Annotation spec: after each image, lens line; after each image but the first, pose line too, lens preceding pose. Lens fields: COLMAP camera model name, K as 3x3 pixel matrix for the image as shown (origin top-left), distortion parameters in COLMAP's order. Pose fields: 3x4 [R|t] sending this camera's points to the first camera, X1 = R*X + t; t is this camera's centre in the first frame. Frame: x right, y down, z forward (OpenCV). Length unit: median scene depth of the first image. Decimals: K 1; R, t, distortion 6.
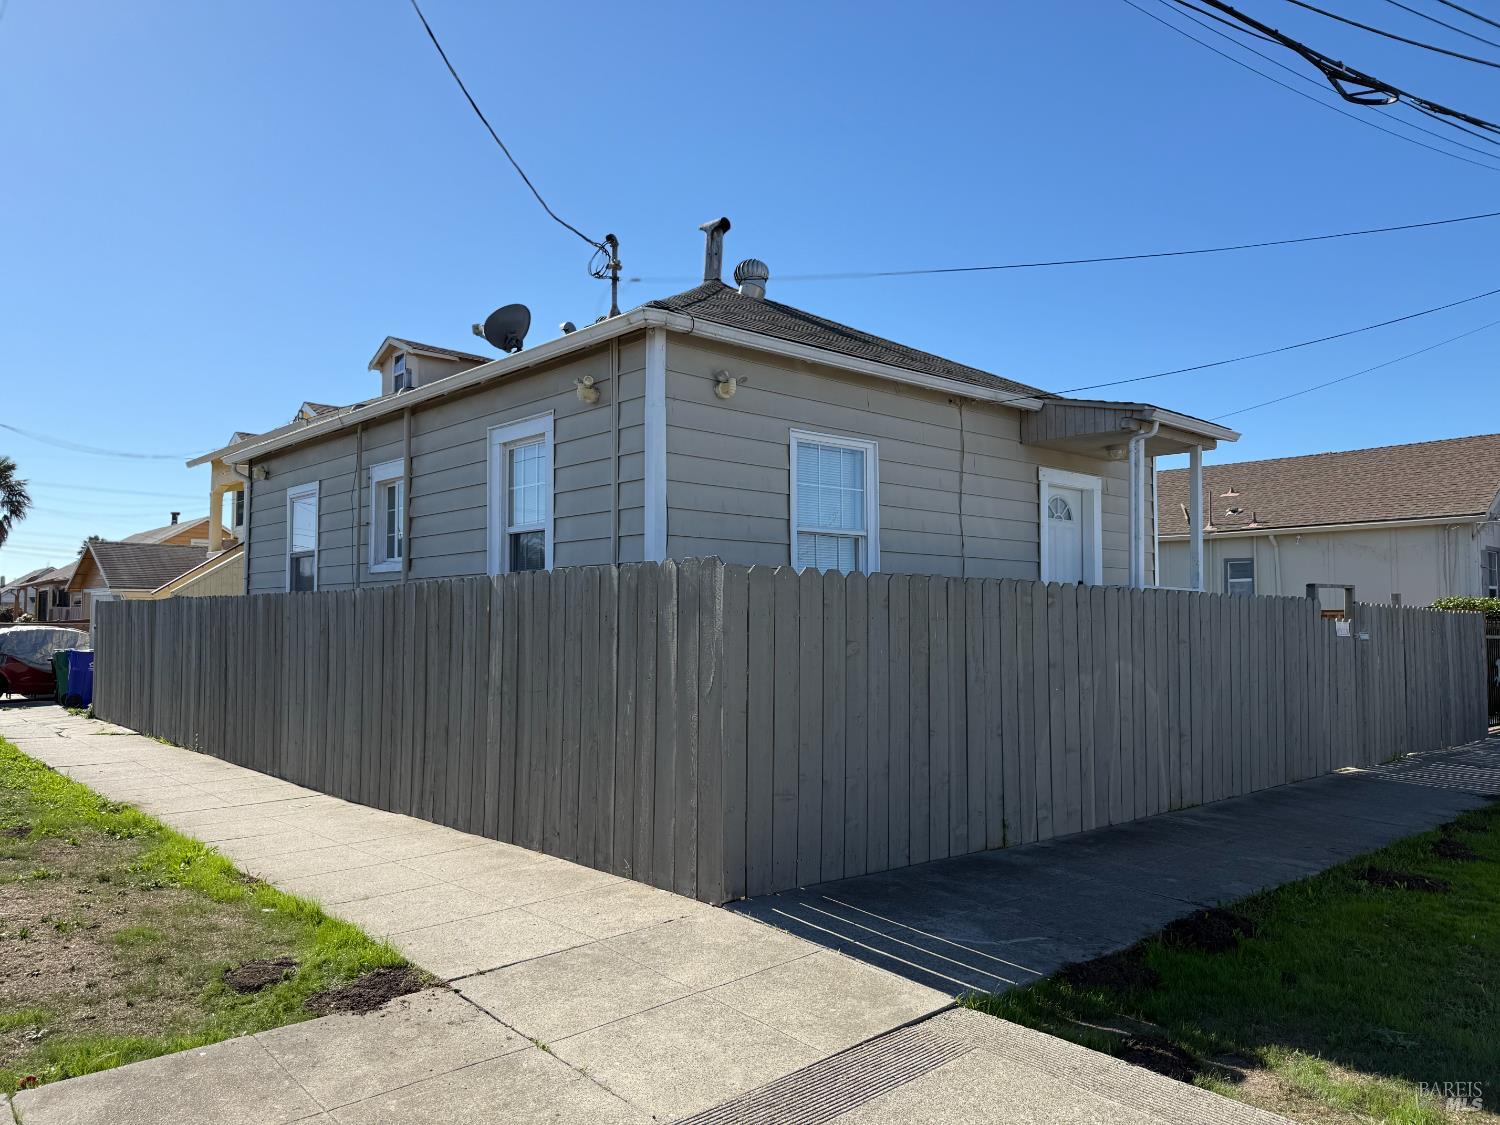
lens RADIAL K [[1051.0, 0, 750.0], [0, 1051.0, 562.5], [0, 0, 1]] dist [0.155624, -0.261847]
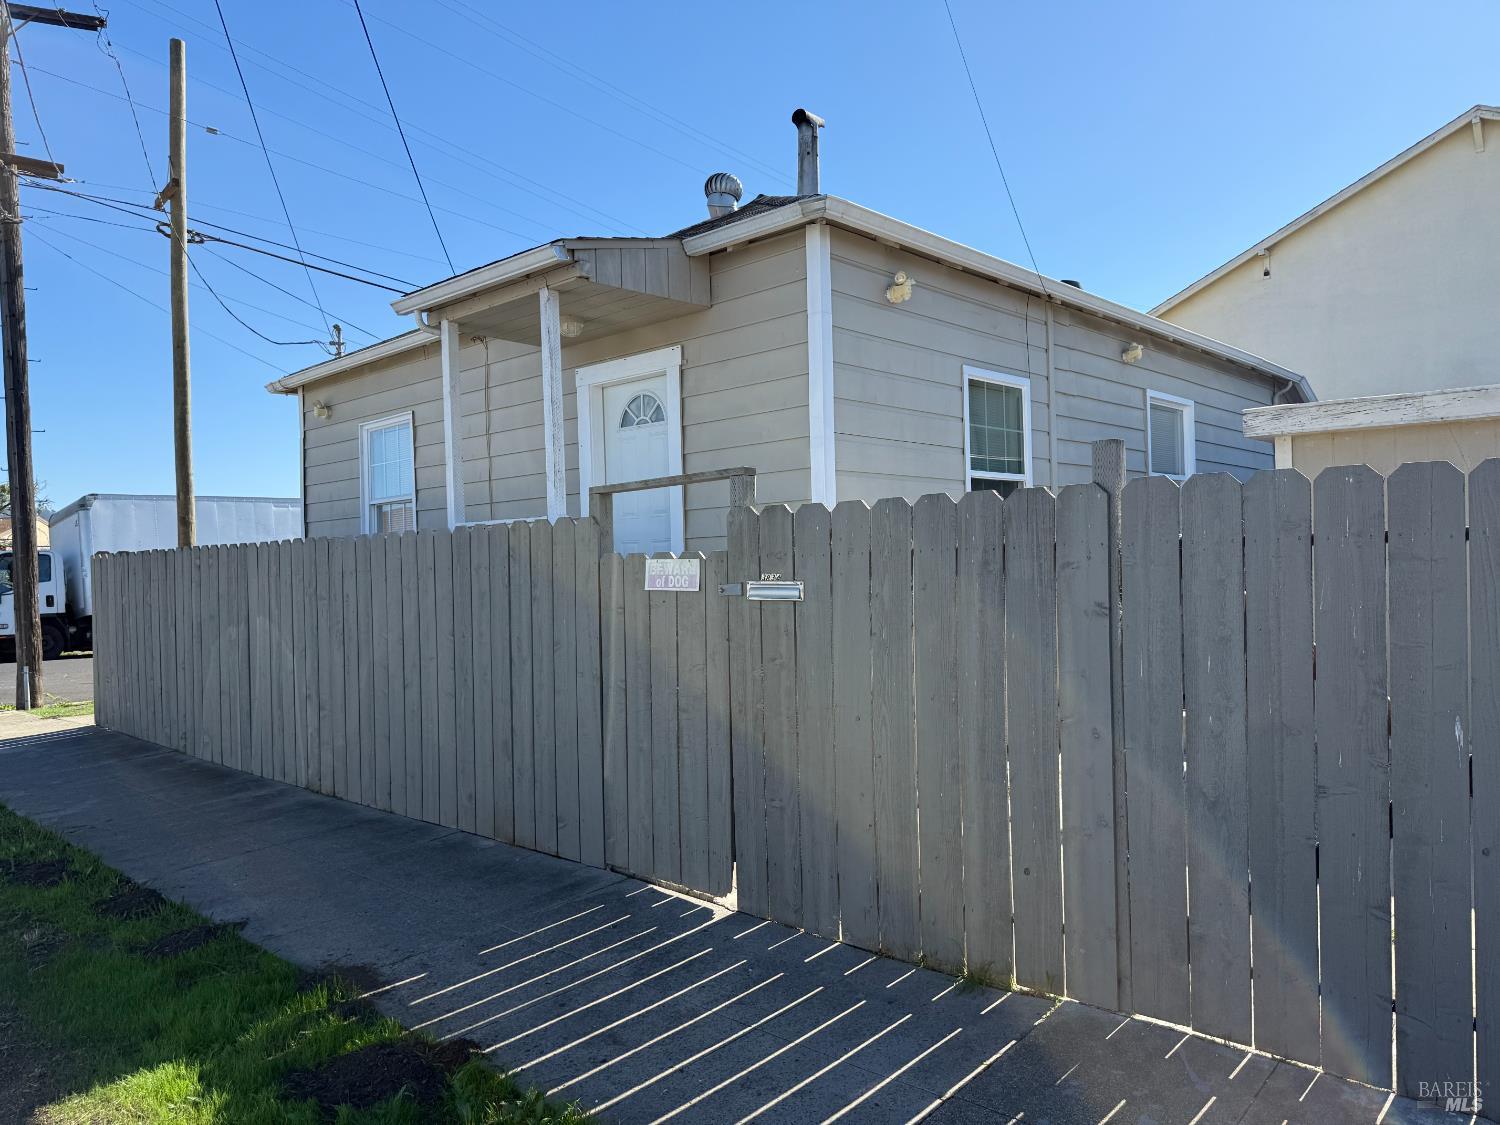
lens RADIAL K [[1051.0, 0, 750.0], [0, 1051.0, 562.5], [0, 0, 1]] dist [0.155624, -0.261847]
pose [[0.086282, -0.013306, -0.996182, 1.139252], [0.080758, 0.996714, -0.006318, 0.070994], [0.992992, -0.079905, 0.087073, 1.133379]]
